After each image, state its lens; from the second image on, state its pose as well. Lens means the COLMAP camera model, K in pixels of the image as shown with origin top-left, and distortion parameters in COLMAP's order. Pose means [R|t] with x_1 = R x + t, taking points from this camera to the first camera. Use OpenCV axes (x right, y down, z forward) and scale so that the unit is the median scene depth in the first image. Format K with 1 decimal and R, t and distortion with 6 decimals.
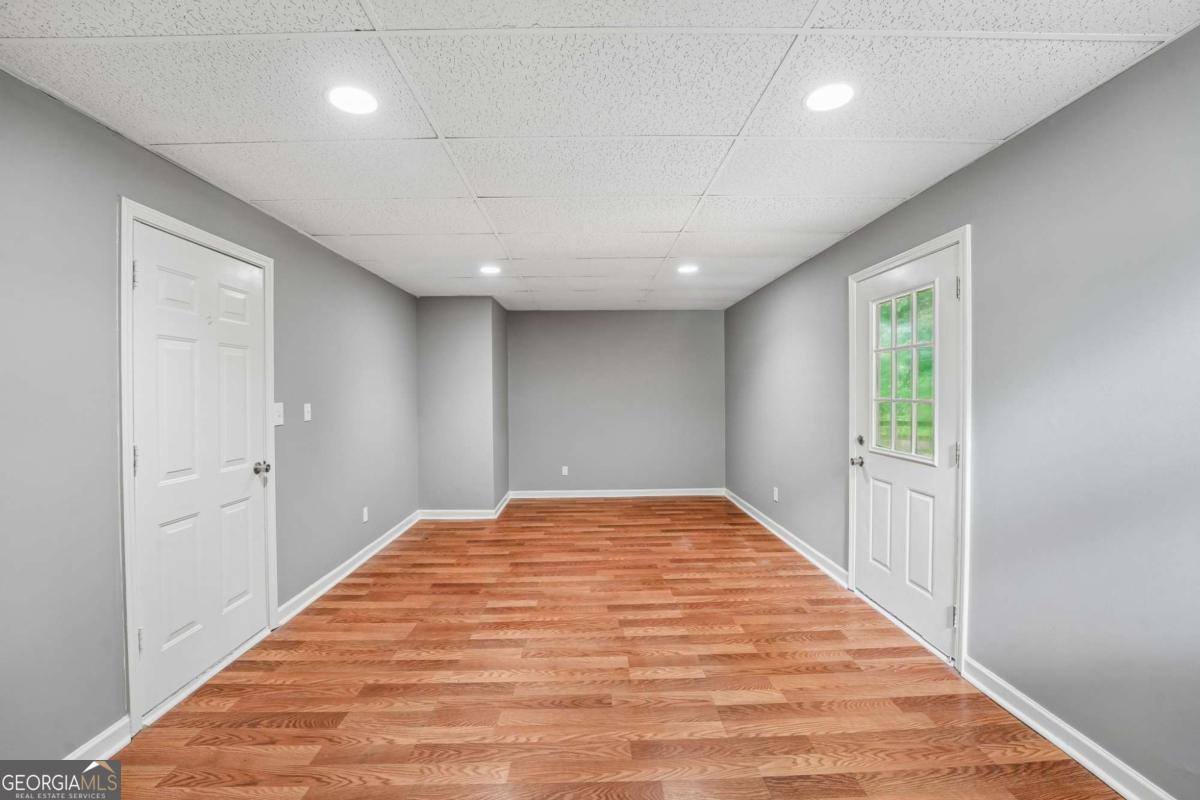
lens RADIAL K [[492.3, 0, 598.9], [0, 492.3, 390.0], [0, 0, 1]] dist [-0.032798, -0.000022]
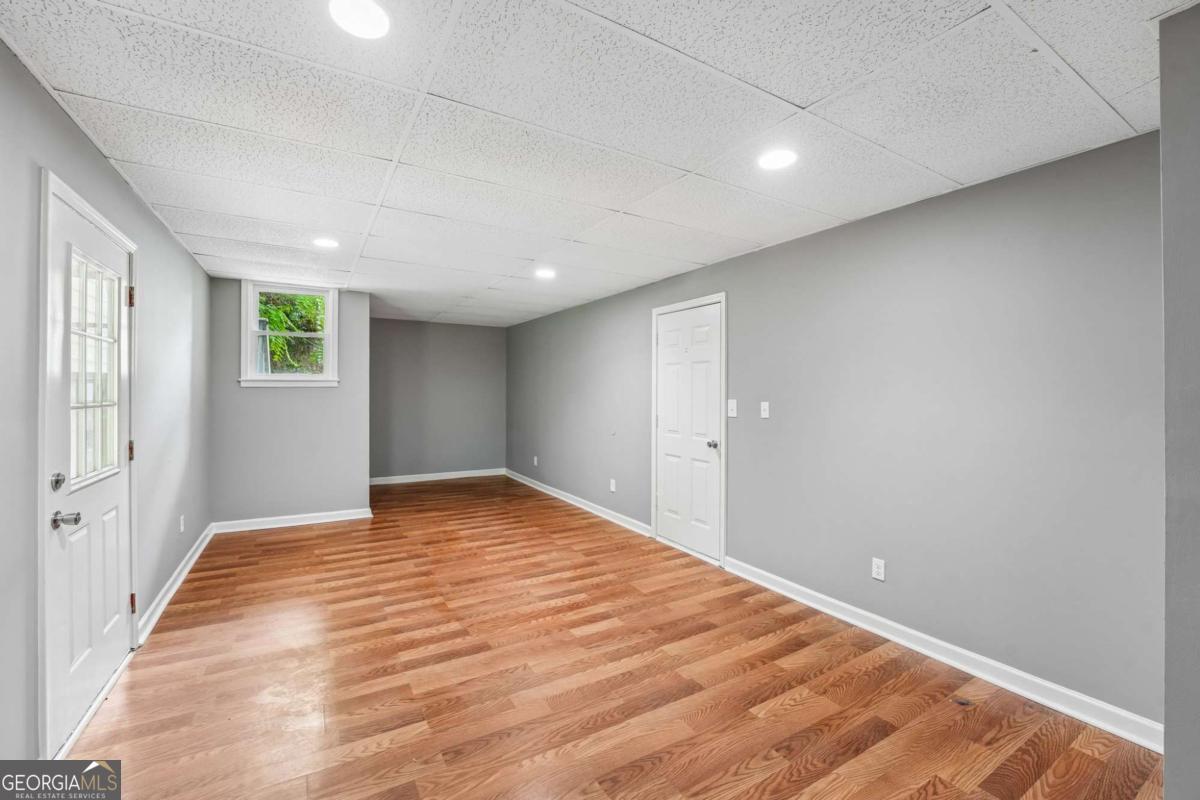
lens RADIAL K [[492.3, 0, 598.9], [0, 492.3, 390.0], [0, 0, 1]] dist [-0.032798, -0.000022]
pose [[-0.871447, 0.002532, -0.490483, 0.289914], [0.002485, 0.999997, 0.000747, -0.001264], [0.490483, -0.000567, -0.871450, 1.983870]]
